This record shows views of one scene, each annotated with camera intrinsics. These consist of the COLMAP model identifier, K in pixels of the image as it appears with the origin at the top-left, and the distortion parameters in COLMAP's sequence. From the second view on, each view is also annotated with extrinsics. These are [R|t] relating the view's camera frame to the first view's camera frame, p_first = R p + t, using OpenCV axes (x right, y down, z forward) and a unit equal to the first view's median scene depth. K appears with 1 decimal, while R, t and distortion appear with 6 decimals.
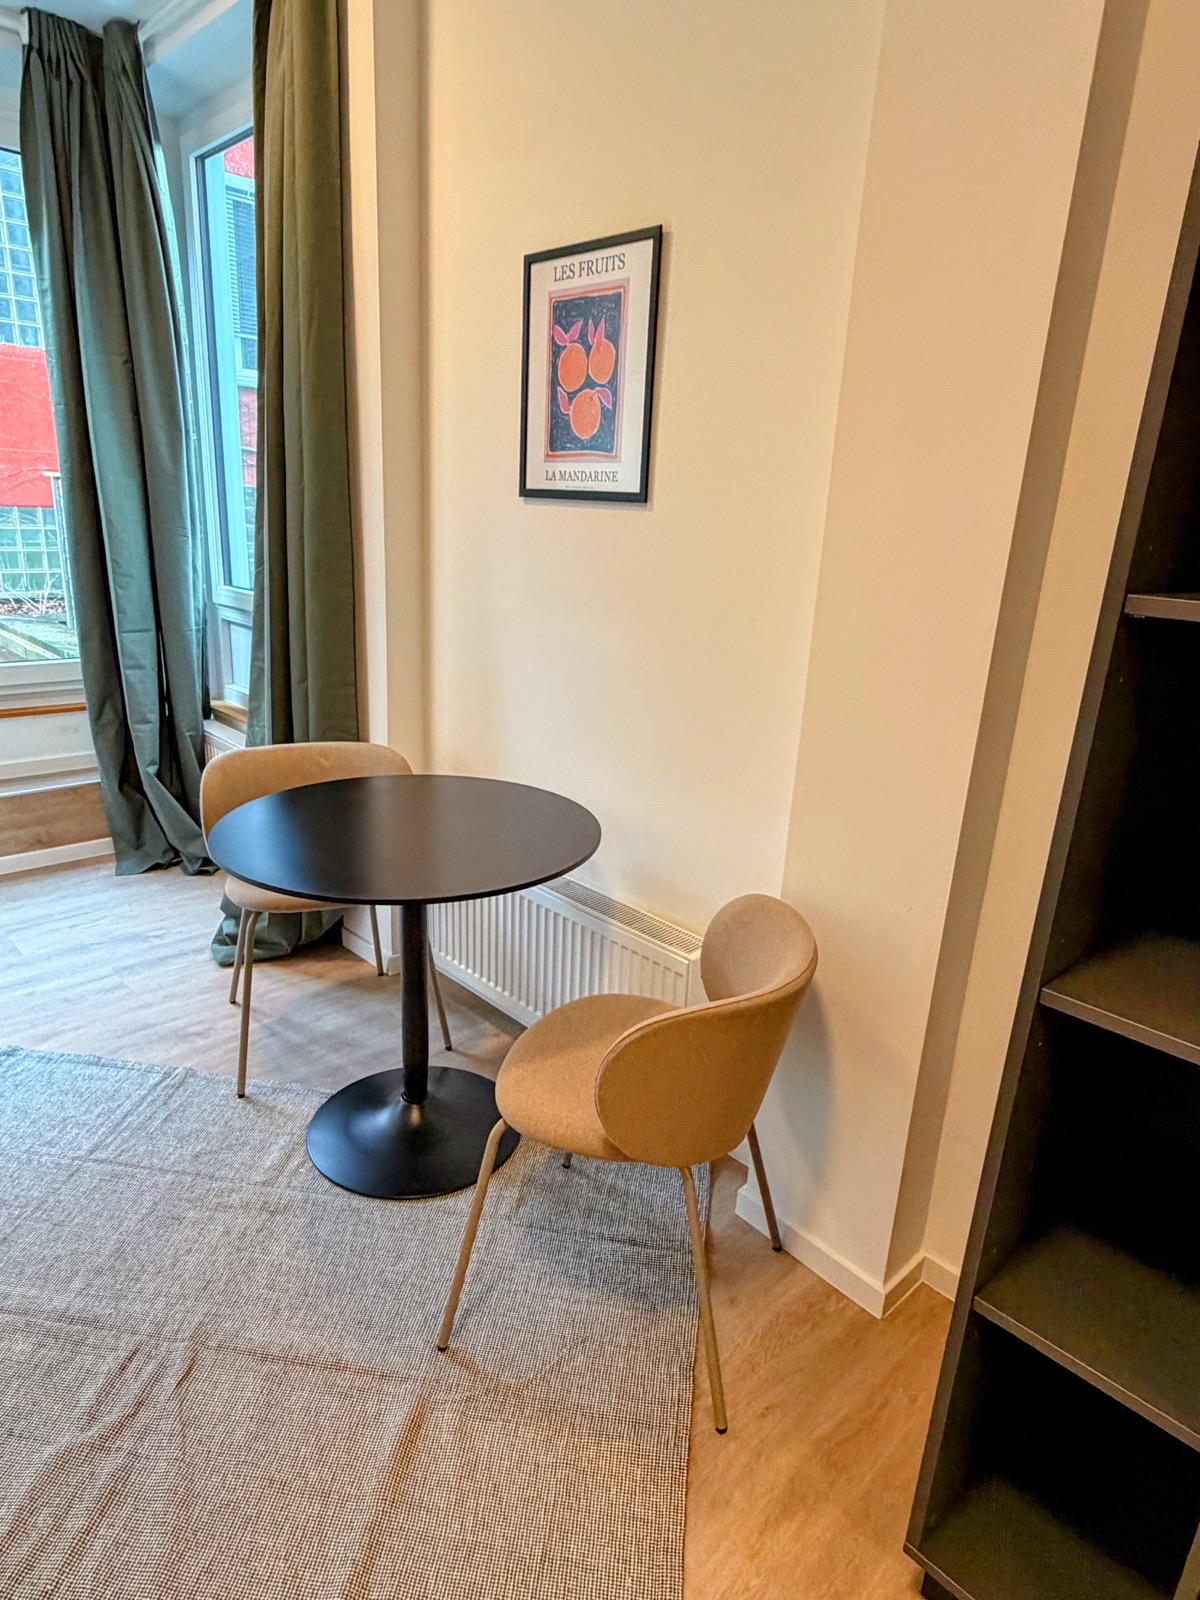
lens RADIAL K [[941.6, 0, 580.0], [0, 941.6, 797.6], [0, 0, 1]] dist [0.001396, -0.000395]
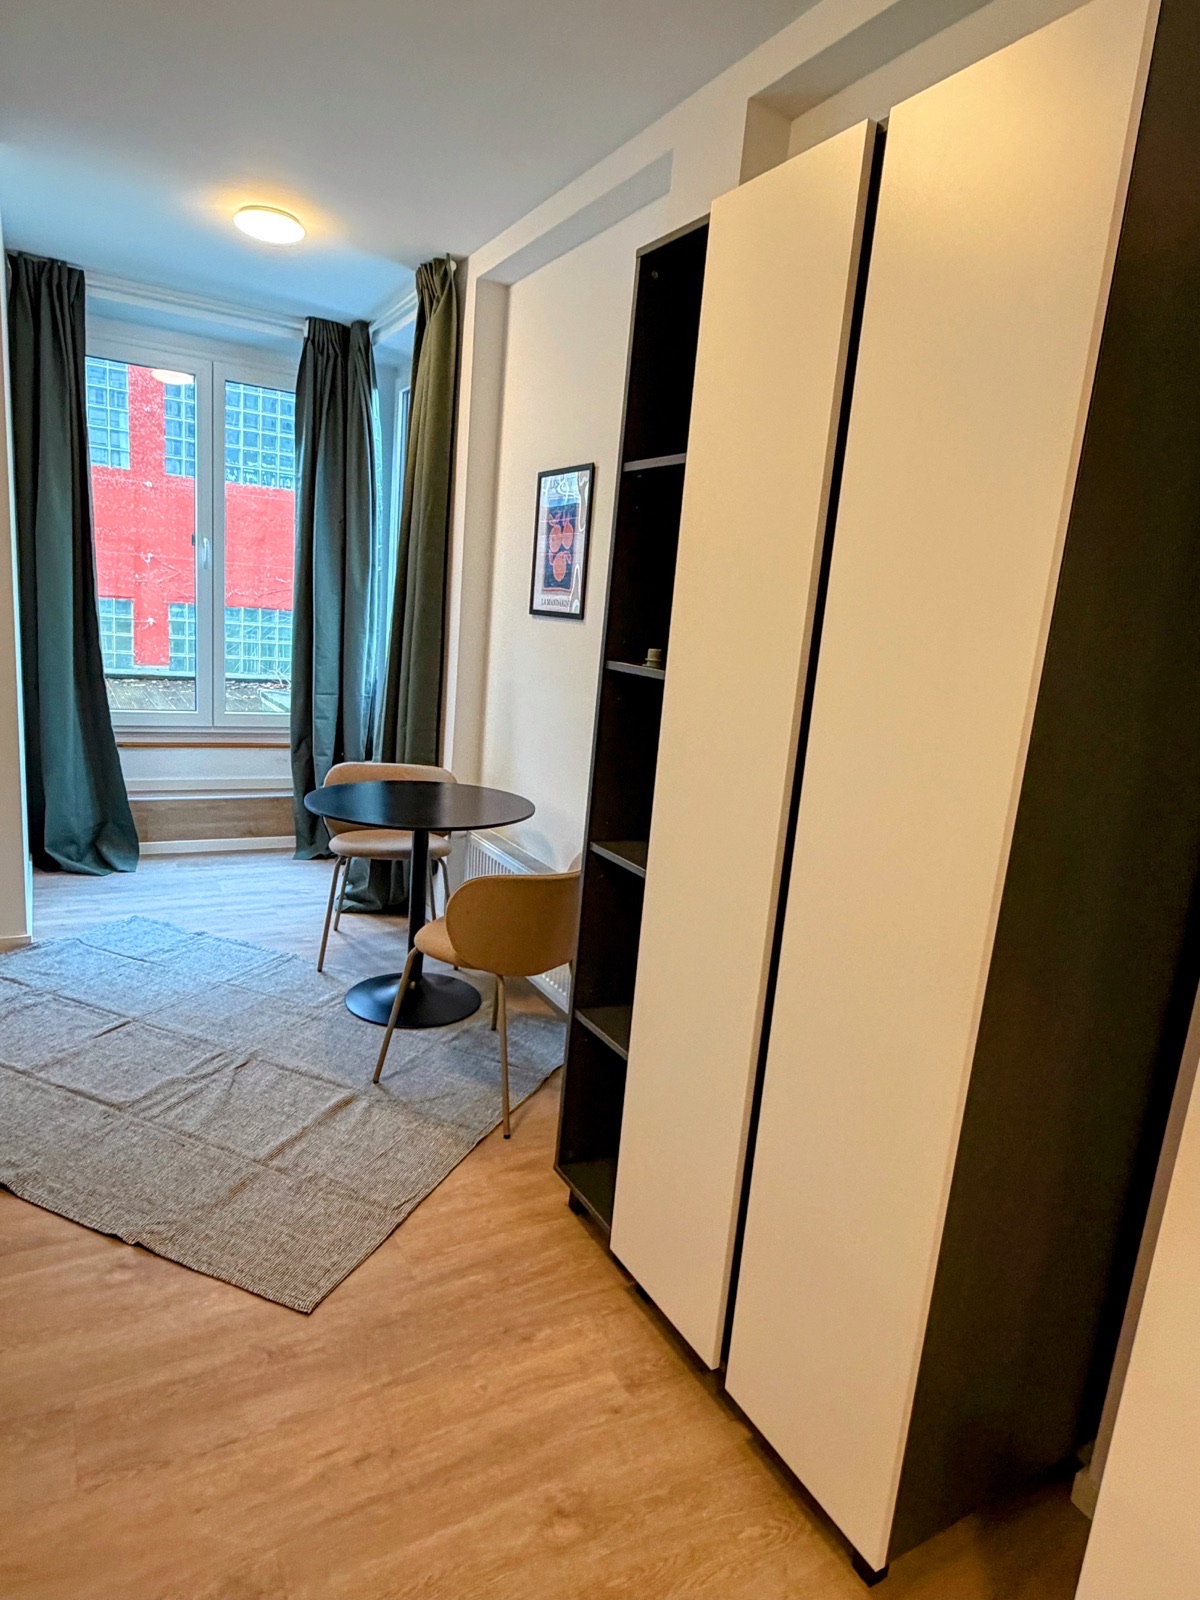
lens RADIAL K [[923.8, 0, 573.6], [0, 923.8, 797.6], [0, 0, 1]] dist [0.000151, -0.000459]
pose [[0.967512, 0.079926, -0.239858, 0.411062], [-0.106836, 0.989097, -0.101356, 0.137938], [0.229142, 0.123688, 0.965502, -0.453930]]
